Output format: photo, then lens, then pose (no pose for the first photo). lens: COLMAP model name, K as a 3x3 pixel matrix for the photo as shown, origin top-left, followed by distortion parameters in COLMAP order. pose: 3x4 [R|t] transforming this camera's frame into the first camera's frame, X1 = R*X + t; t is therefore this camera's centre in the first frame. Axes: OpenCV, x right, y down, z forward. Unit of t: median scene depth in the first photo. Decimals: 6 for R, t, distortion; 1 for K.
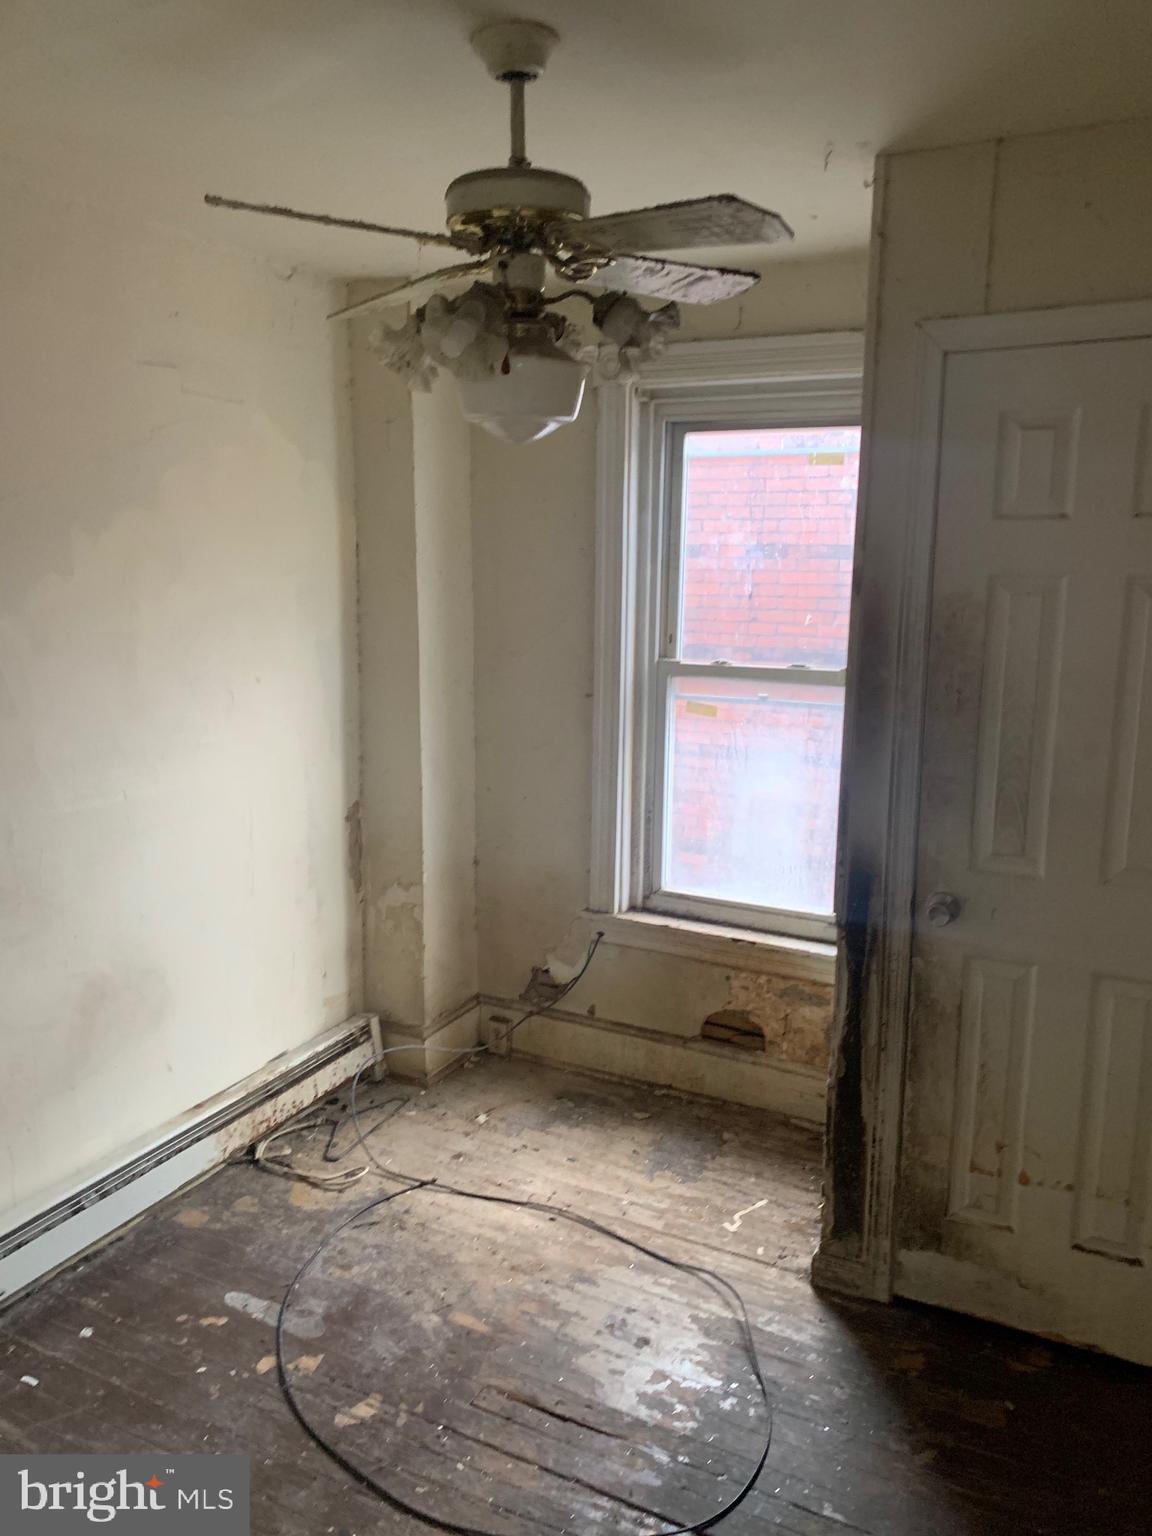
lens RADIAL K [[1181.3, 0, 568.9], [0, 1181.3, 757.2], [0, 0, 1]] dist [0.037493, -0.051637]
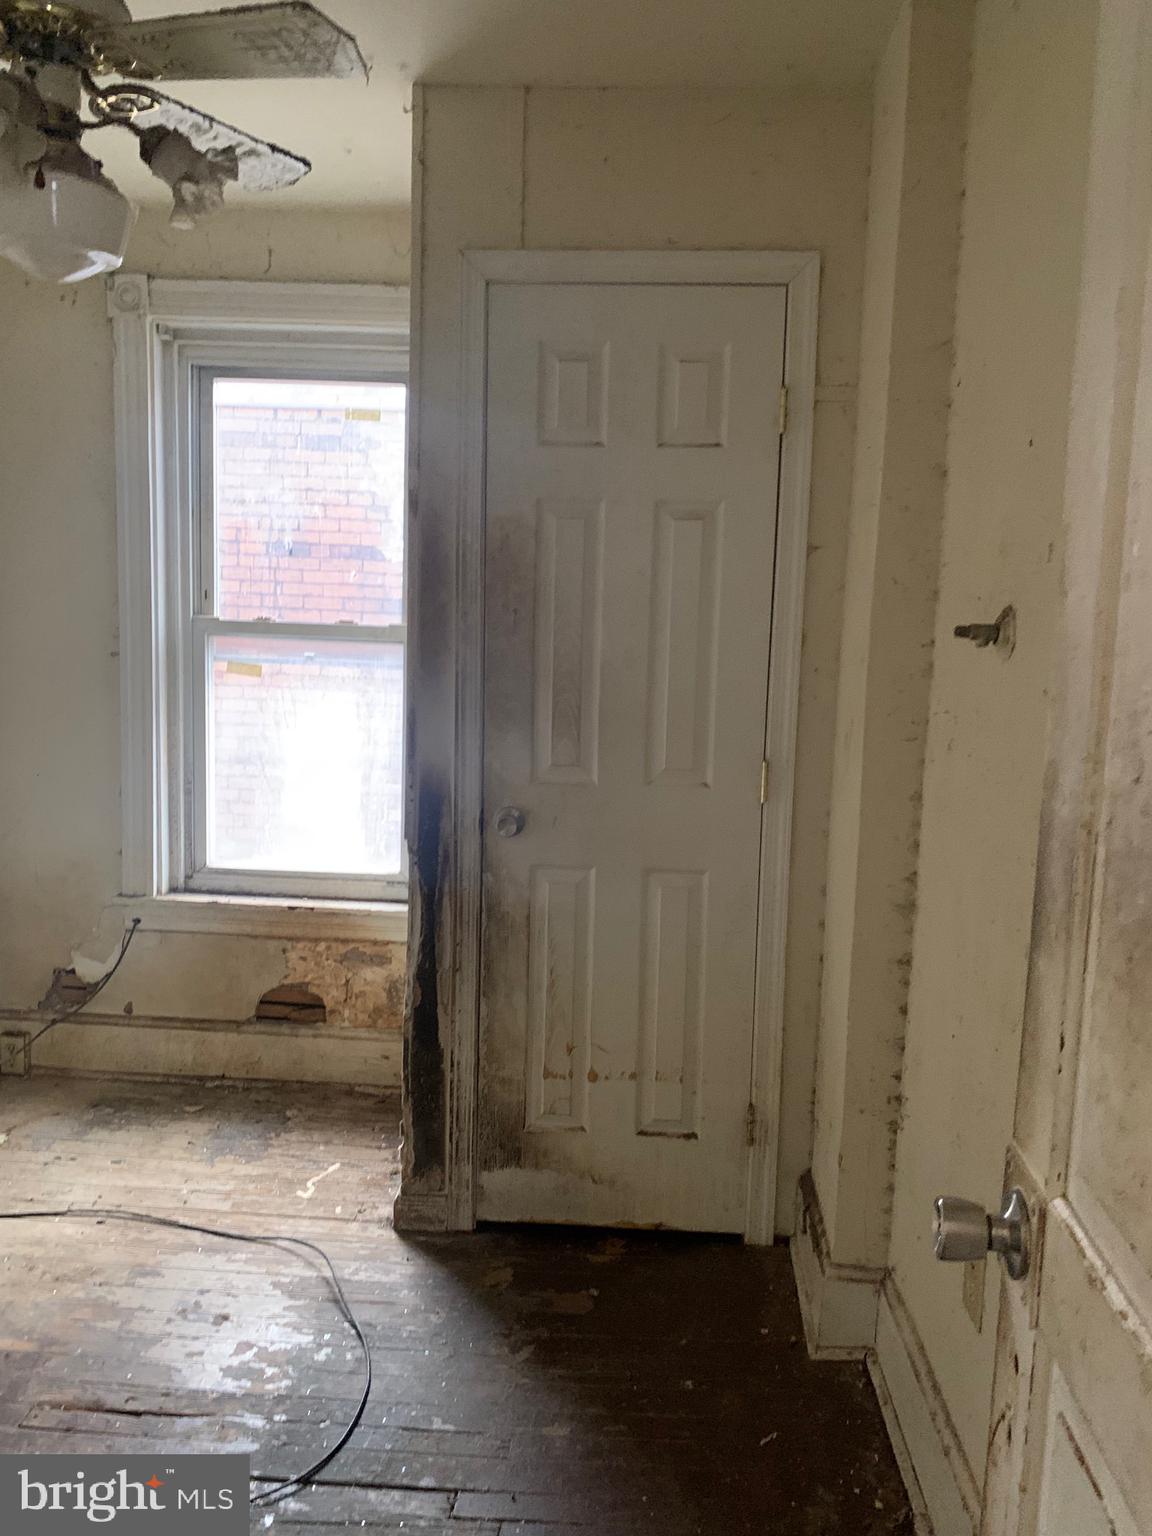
lens RADIAL K [[1181.3, 0, 588.4], [0, 1181.3, 758.9], [0, 0, 1]] dist [0.037493, -0.051637]
pose [[0.910173, -0.032779, 0.412929, -0.043486], [0.051458, 0.998090, -0.034193, 0.109239], [-0.411019, 0.052370, 0.910121, 0.033384]]
